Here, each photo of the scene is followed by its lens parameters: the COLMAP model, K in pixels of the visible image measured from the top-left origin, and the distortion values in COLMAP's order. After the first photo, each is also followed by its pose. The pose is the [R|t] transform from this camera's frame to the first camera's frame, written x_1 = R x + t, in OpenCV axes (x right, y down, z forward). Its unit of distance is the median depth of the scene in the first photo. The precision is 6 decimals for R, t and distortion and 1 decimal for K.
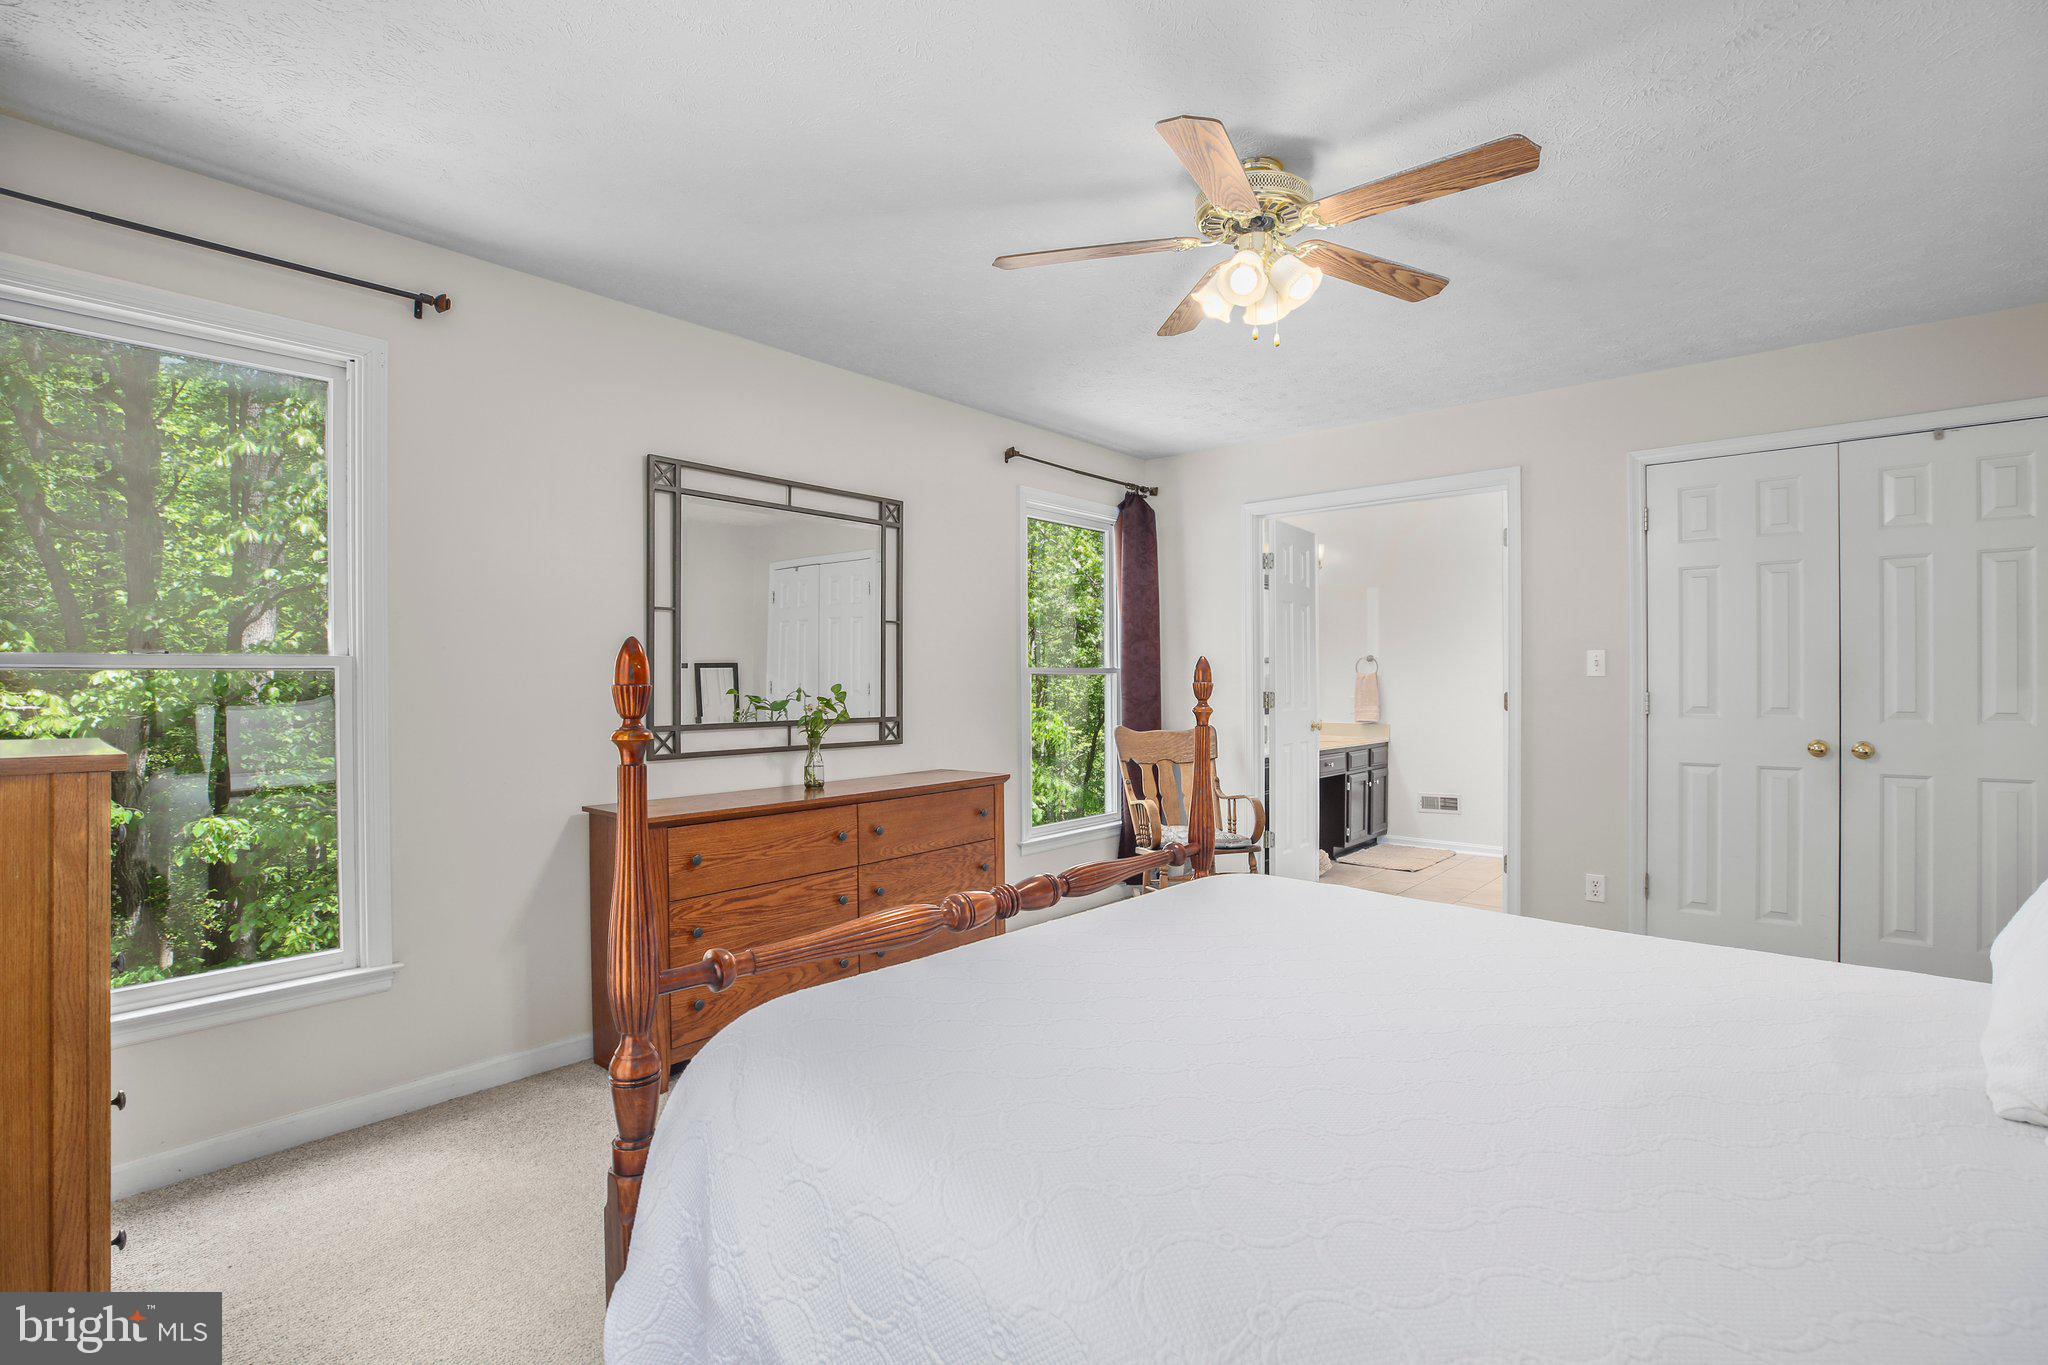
lens RADIAL K [[953.0, 0, 1030.1], [0, 953.0, 678.2], [0, 0, 1]] dist [-0.005245, 0.000477]
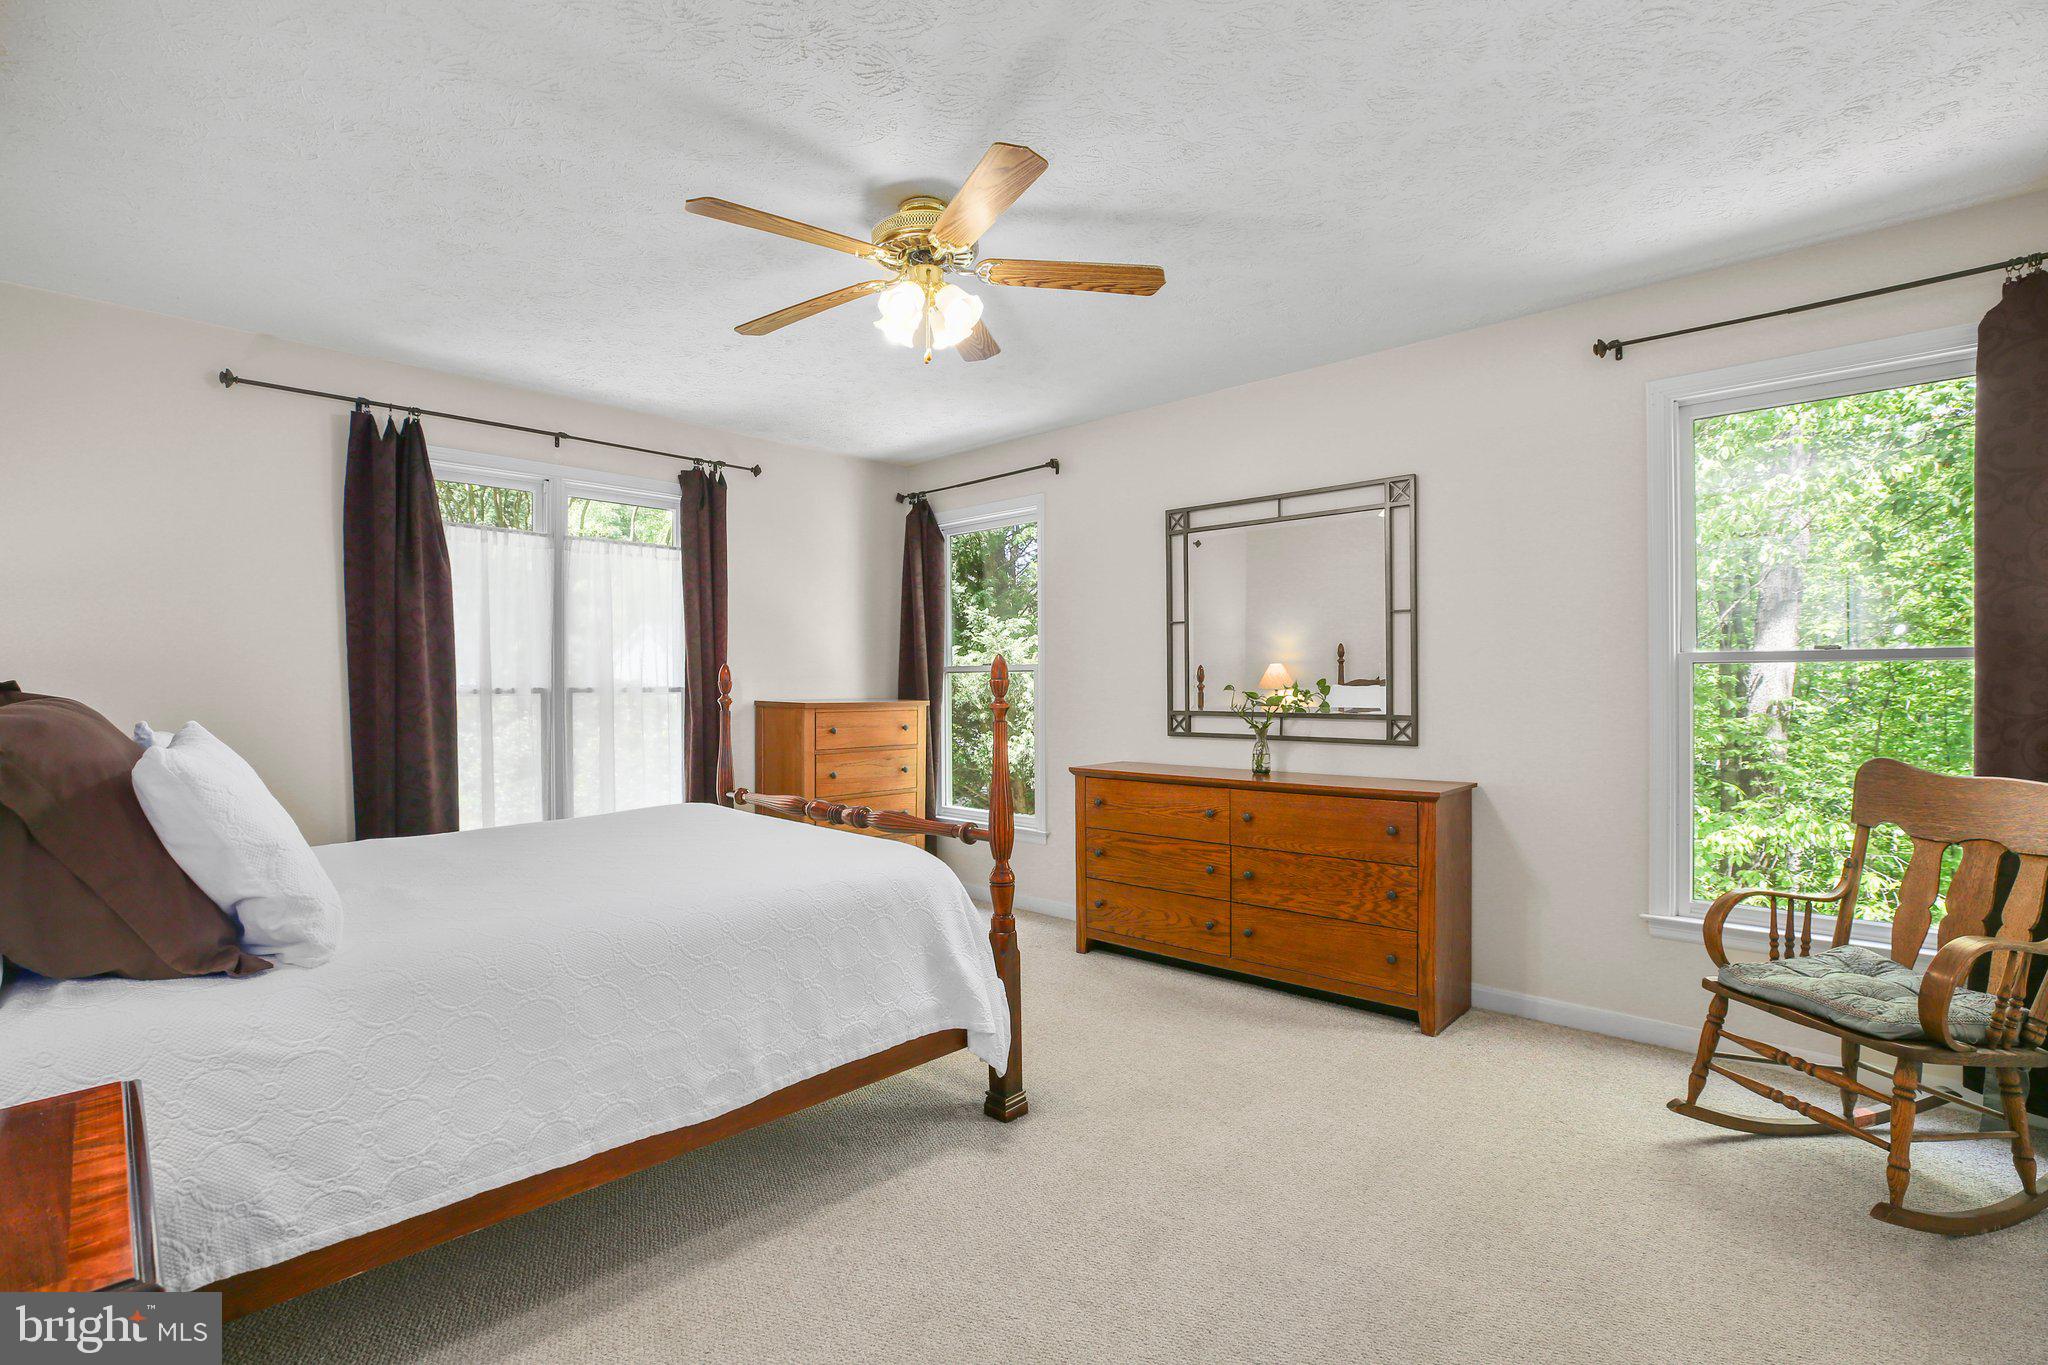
lens RADIAL K [[953.0, 0, 1025.8], [0, 953.0, 689.0], [0, 0, 1]] dist [-0.005245, 0.000477]
pose [[-0.022765, 0.014531, -0.999635, 0.924103], [0.010571, 0.999842, 0.014294, -0.001701], [0.999685, -0.010242, -0.022915, 0.791680]]
